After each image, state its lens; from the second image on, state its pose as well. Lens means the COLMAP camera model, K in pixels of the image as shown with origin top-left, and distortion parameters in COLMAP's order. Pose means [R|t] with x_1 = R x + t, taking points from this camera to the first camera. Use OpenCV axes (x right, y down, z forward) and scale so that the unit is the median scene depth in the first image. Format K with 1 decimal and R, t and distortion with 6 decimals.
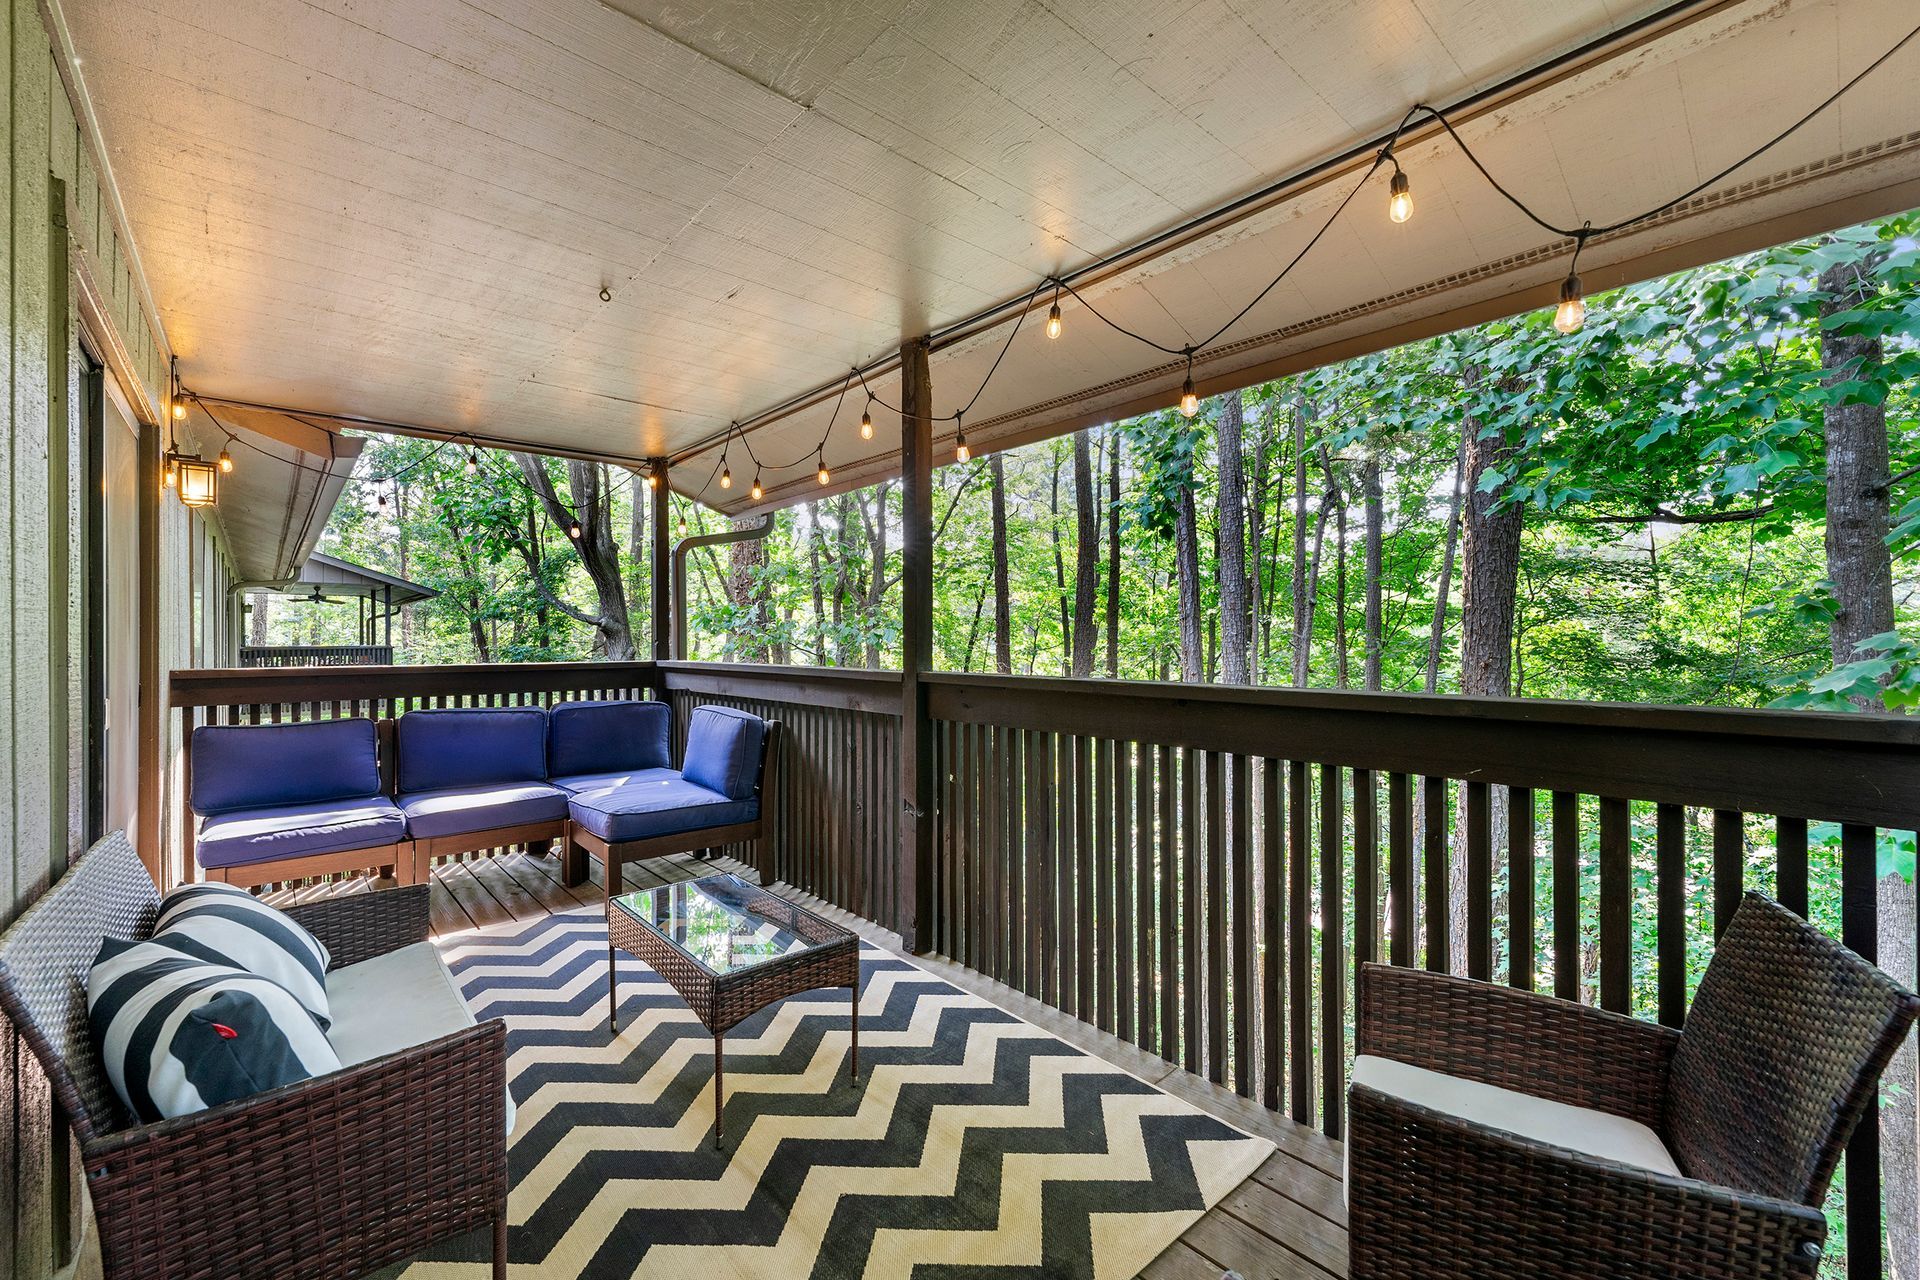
lens RADIAL K [[778.3, 0, 948.9], [0, 778.3, 641.7], [0, 0, 1]] dist [-0.001302, -0.000107]
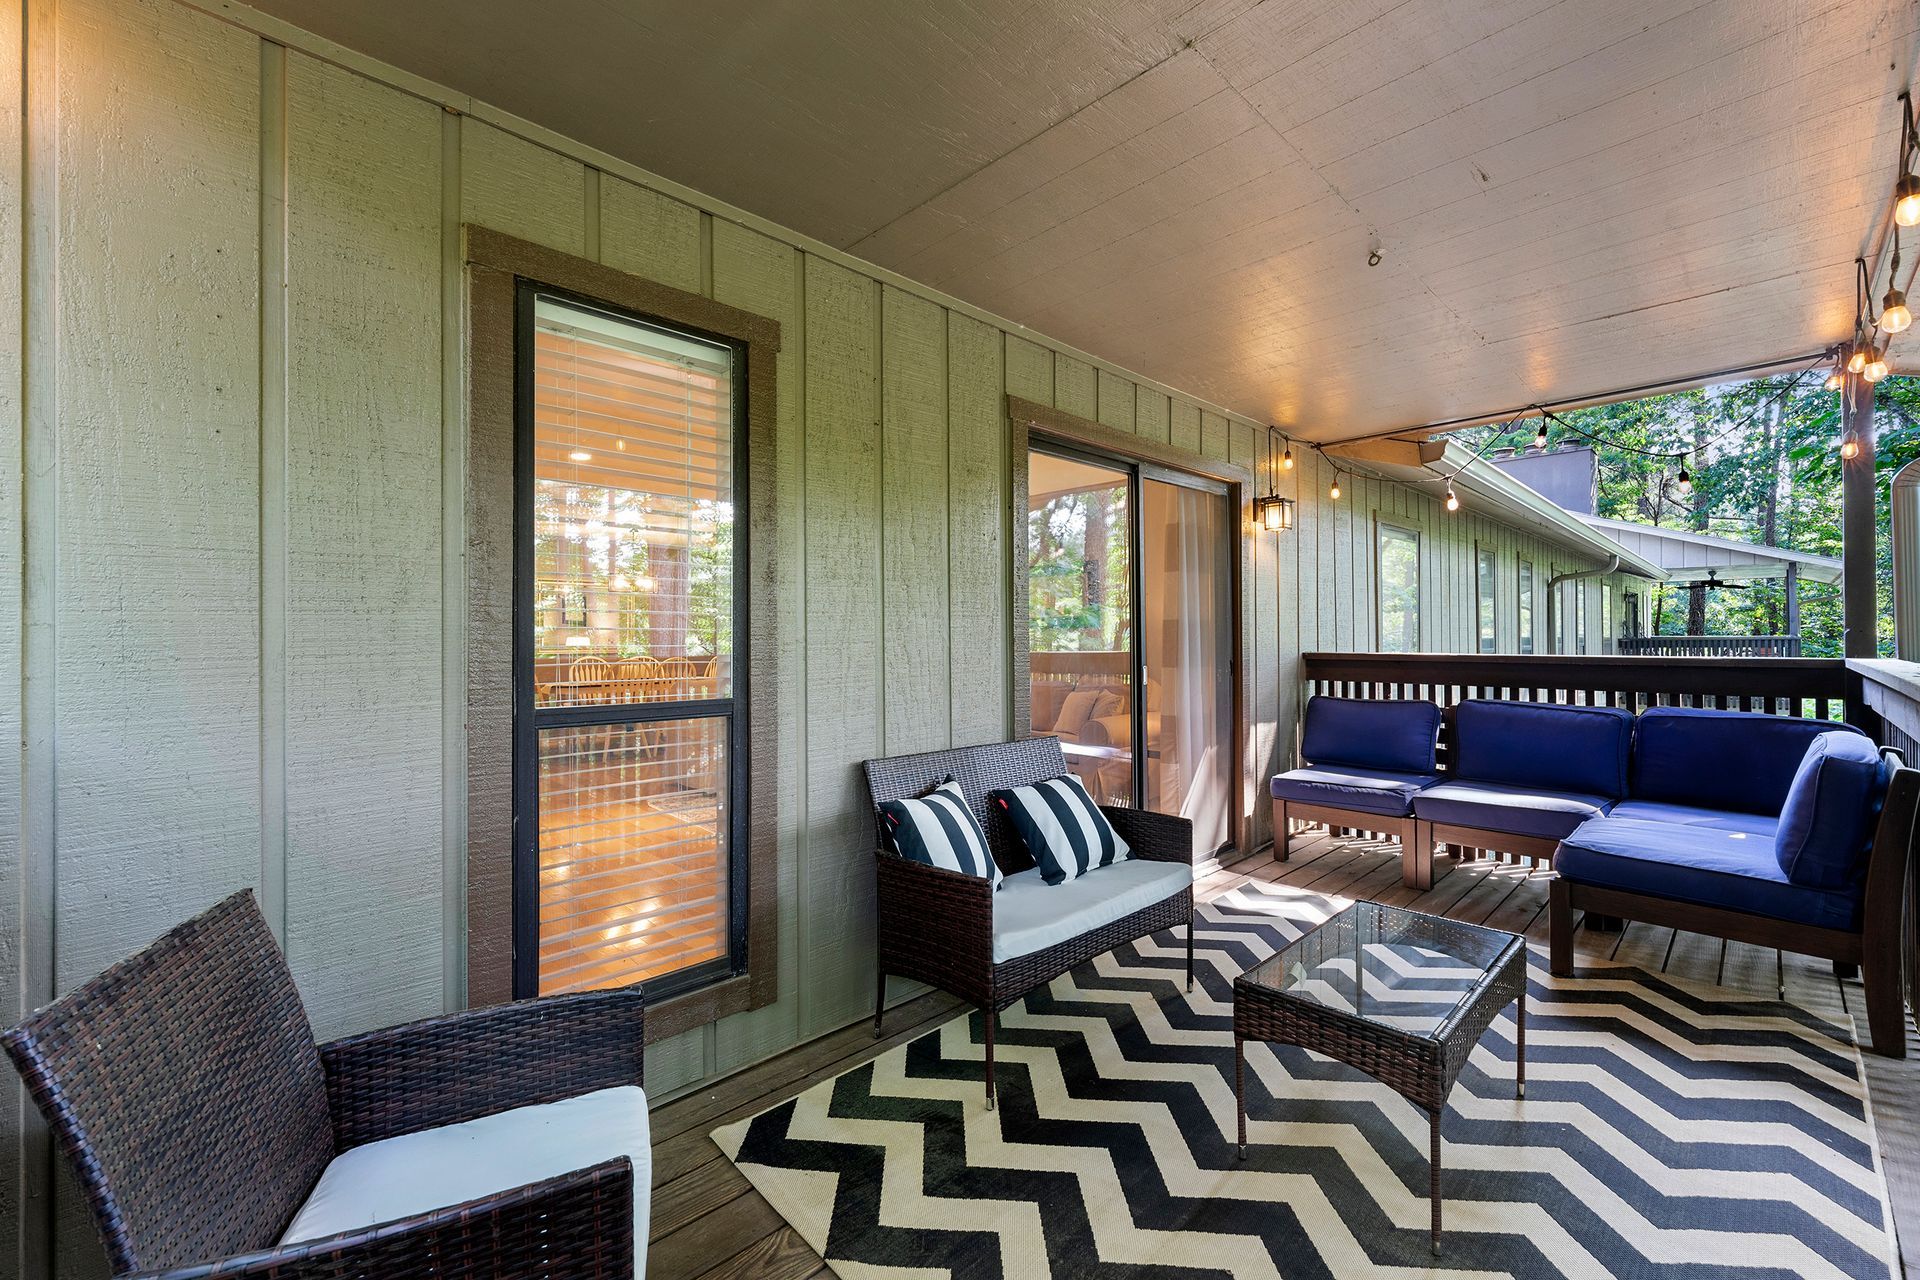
lens RADIAL K [[812.6, 0, 953.2], [0, 812.6, 632.1], [0, 0, 1]] dist [0.004647, 0.000381]
pose [[0.055566, -0.007389, -0.998428, 0.327946], [0.006918, 0.999951, -0.007015, 0.004544], [0.998431, -0.006518, 0.055614, 0.281535]]
